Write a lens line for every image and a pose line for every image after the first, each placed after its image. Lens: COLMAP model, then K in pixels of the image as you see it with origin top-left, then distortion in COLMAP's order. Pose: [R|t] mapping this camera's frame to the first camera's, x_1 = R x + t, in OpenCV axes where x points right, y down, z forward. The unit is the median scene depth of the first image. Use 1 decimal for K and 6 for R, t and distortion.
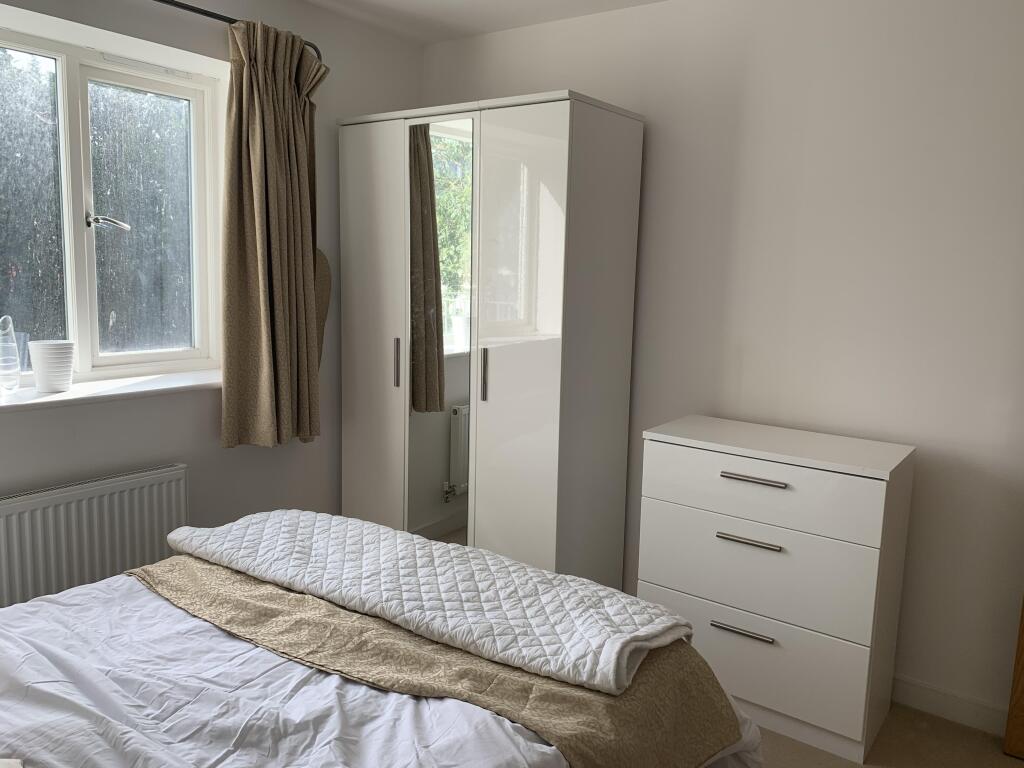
lens RADIAL K [[770.2, 0, 512.0], [0, 770.2, 384.0], [0, 0, 1]] dist [0.002295, 0.000486]
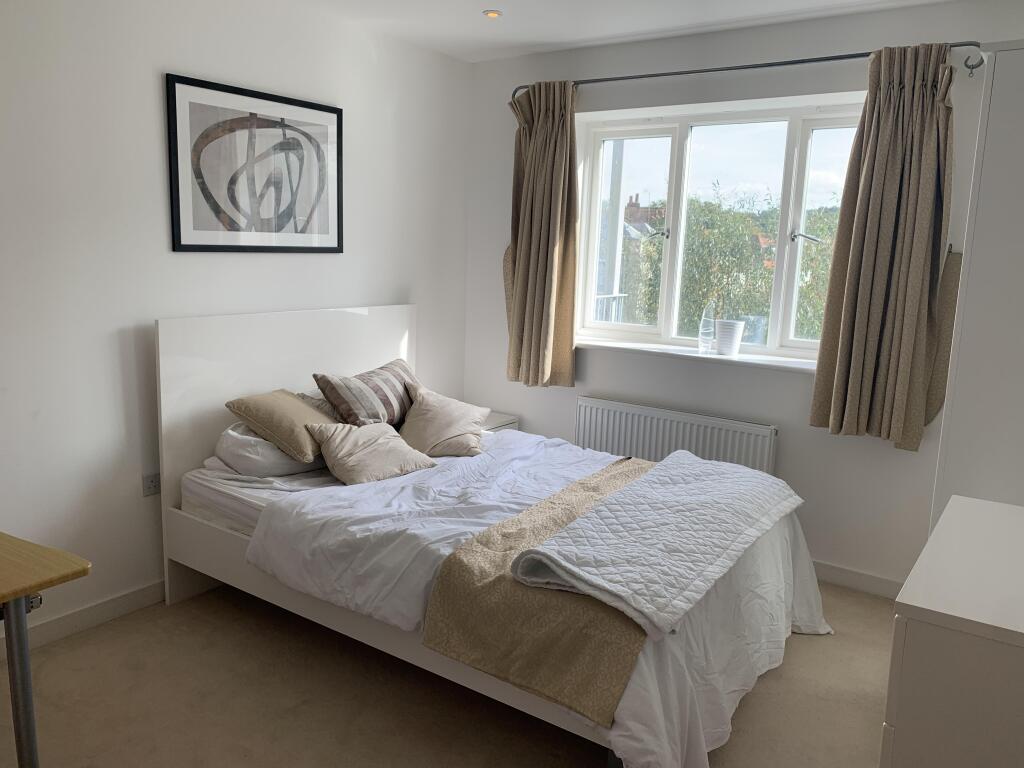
lens RADIAL K [[770.2, 0, 512.0], [0, 770.2, 384.0], [0, 0, 1]] dist [0.002295, 0.000486]
pose [[0.034320, 0.143018, -0.989125, 0.865219], [-0.192934, 0.972039, 0.133853, -0.054188], [0.980611, 0.186242, 0.060954, 0.542285]]
